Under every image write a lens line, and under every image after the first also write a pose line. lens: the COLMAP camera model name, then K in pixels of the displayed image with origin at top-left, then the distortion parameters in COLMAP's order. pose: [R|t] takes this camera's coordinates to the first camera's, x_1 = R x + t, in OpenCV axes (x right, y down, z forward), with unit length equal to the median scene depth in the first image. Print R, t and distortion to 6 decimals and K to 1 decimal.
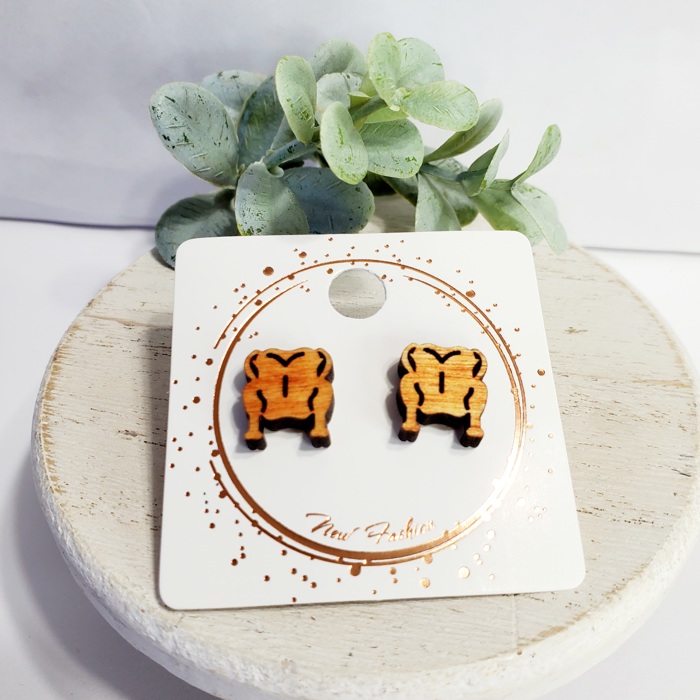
lens RADIAL K [[883.2, 0, 348.0], [0, 883.2, 364.1], [0, 0, 1]] dist [-0.006731, -0.255875]
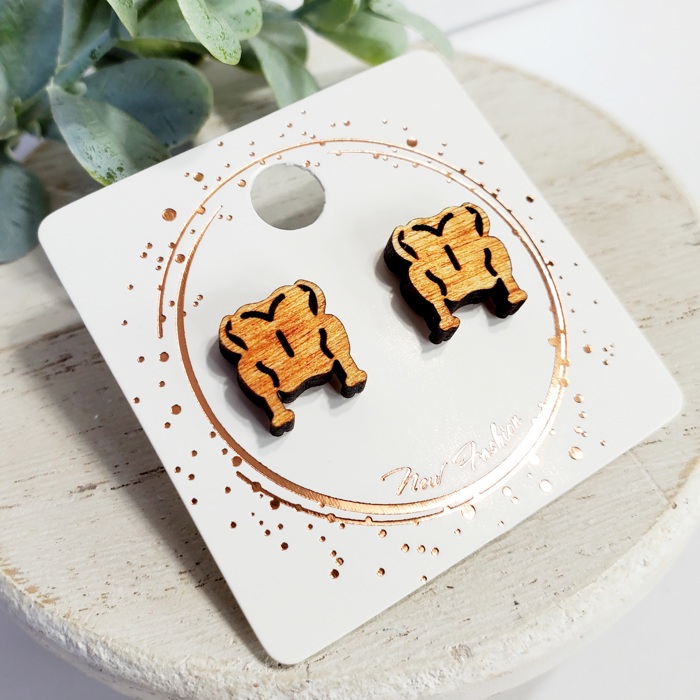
lens RADIAL K [[984.8, 0, 324.6], [0, 984.8, 337.2], [0, 0, 1]] dist [0.008295, -0.437894]
pose [[0.870647, -0.421198, 0.254098, -0.258065], [0.389058, 0.905717, 0.168258, -0.111382], [-0.301011, -0.047634, 0.952430, 0.170223]]
